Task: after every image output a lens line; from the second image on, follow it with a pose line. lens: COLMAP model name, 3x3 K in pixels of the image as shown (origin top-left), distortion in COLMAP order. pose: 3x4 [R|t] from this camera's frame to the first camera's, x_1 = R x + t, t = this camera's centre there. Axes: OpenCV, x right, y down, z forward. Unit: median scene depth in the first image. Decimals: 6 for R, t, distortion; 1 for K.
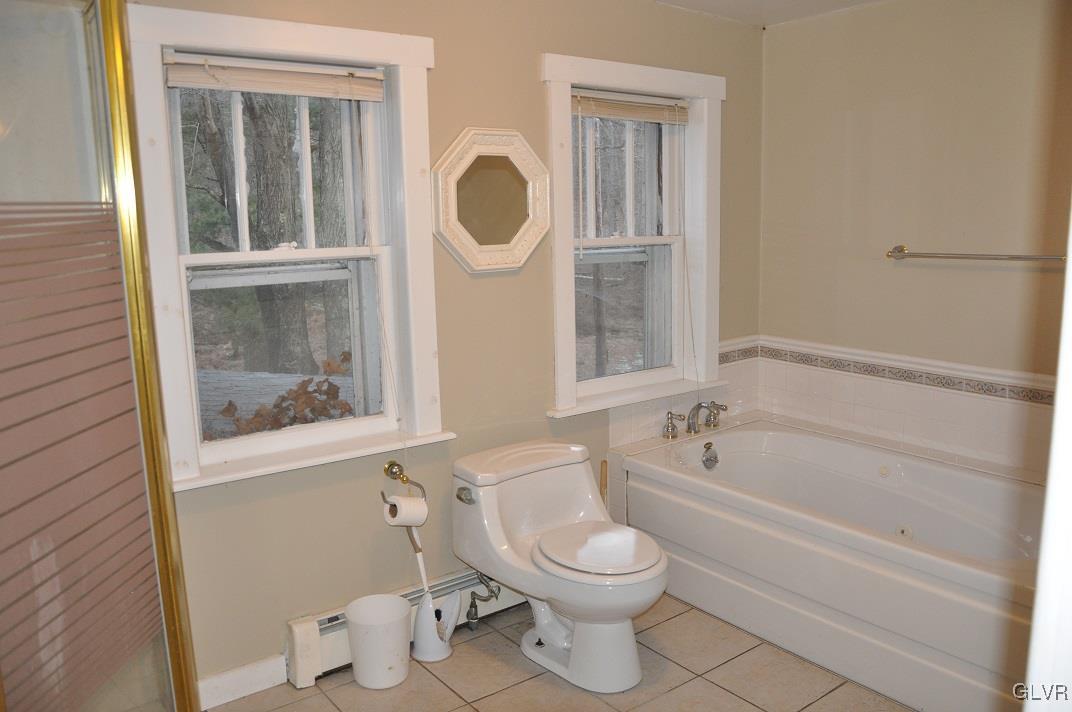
lens RADIAL K [[839.2, 0, 536.0], [0, 839.2, 356.0], [0, 0, 1]] dist [-0.108504, 0.005535]
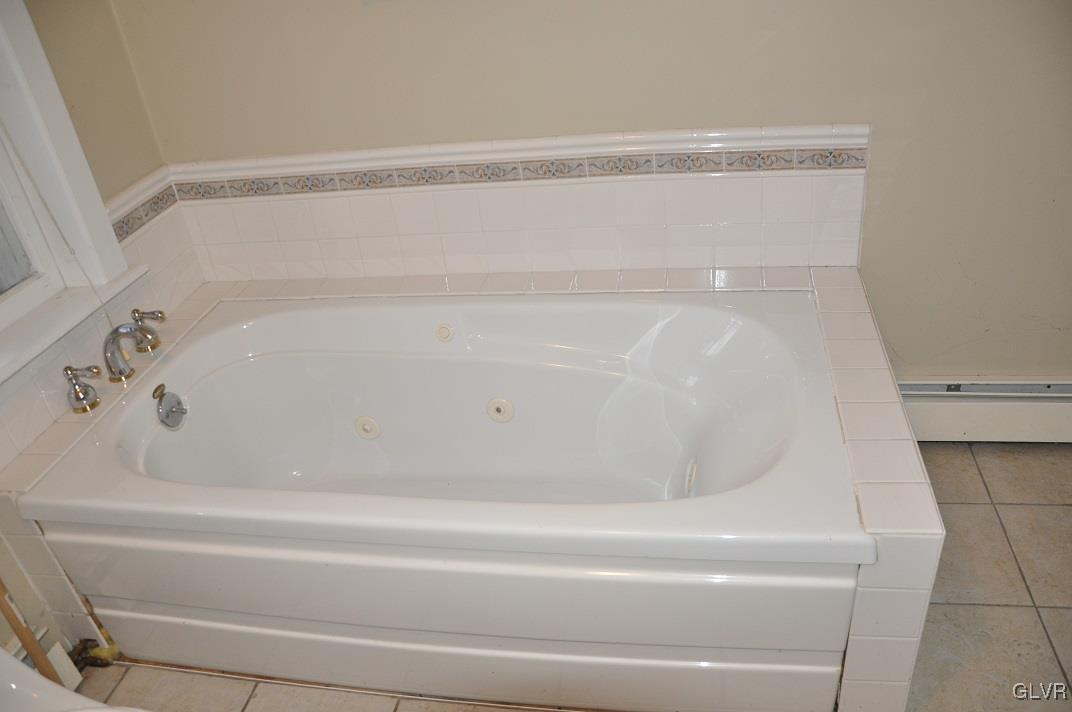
lens RADIAL K [[839.2, 0, 536.0], [0, 839.2, 356.0], [0, 0, 1]] dist [-0.108504, 0.005535]
pose [[0.735716, -0.406151, 0.541999, 0.101213], [0.222538, 0.900778, 0.372929, -0.066503], [-0.639687, -0.153754, 0.753101, 0.410470]]
